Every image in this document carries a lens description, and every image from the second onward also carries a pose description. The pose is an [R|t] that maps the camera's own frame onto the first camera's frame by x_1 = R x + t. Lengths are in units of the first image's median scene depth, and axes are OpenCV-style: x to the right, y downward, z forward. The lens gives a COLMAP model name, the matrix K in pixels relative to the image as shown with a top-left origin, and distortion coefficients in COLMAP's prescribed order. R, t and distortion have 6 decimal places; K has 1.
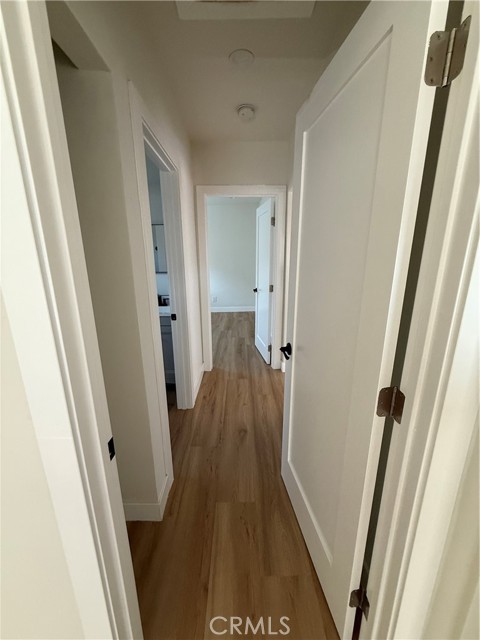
lens RADIAL K [[254.9, 0, 240.1], [0, 254.9, 318.4], [0, 0, 1]] dist [0.001843, -0.000238]
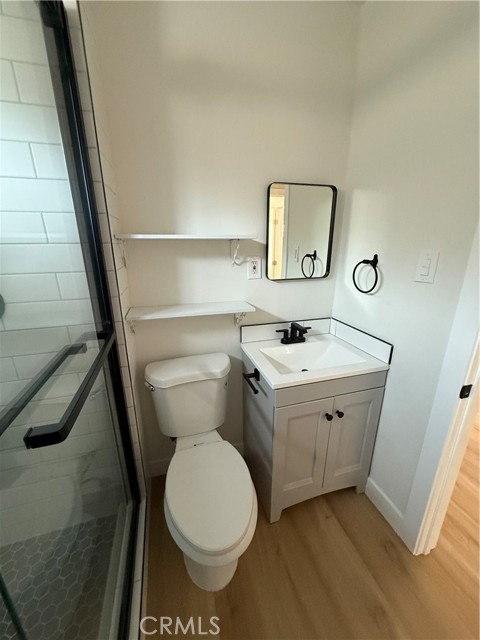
lens RADIAL K [[254.9, 0, 240.1], [0, 254.9, 318.4], [0, 0, 1]] dist [0.001843, -0.000238]
pose [[0.962822, -0.072938, 0.260103, -0.677979], [0.060239, 0.996585, 0.056474, -0.164622], [-0.263334, -0.038706, 0.963928, 0.624745]]
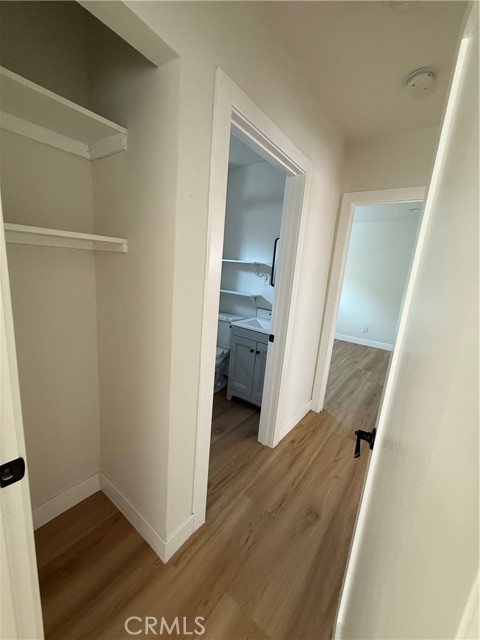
lens RADIAL K [[254.9, 0, 240.1], [0, 254.9, 318.4], [0, 0, 1]] dist [0.001843, -0.000238]
pose [[0.794616, 0.192733, -0.575708, 0.135017], [-0.233166, 0.972430, 0.003721, -0.045663], [0.560553, 0.131278, 0.817647, 0.190084]]
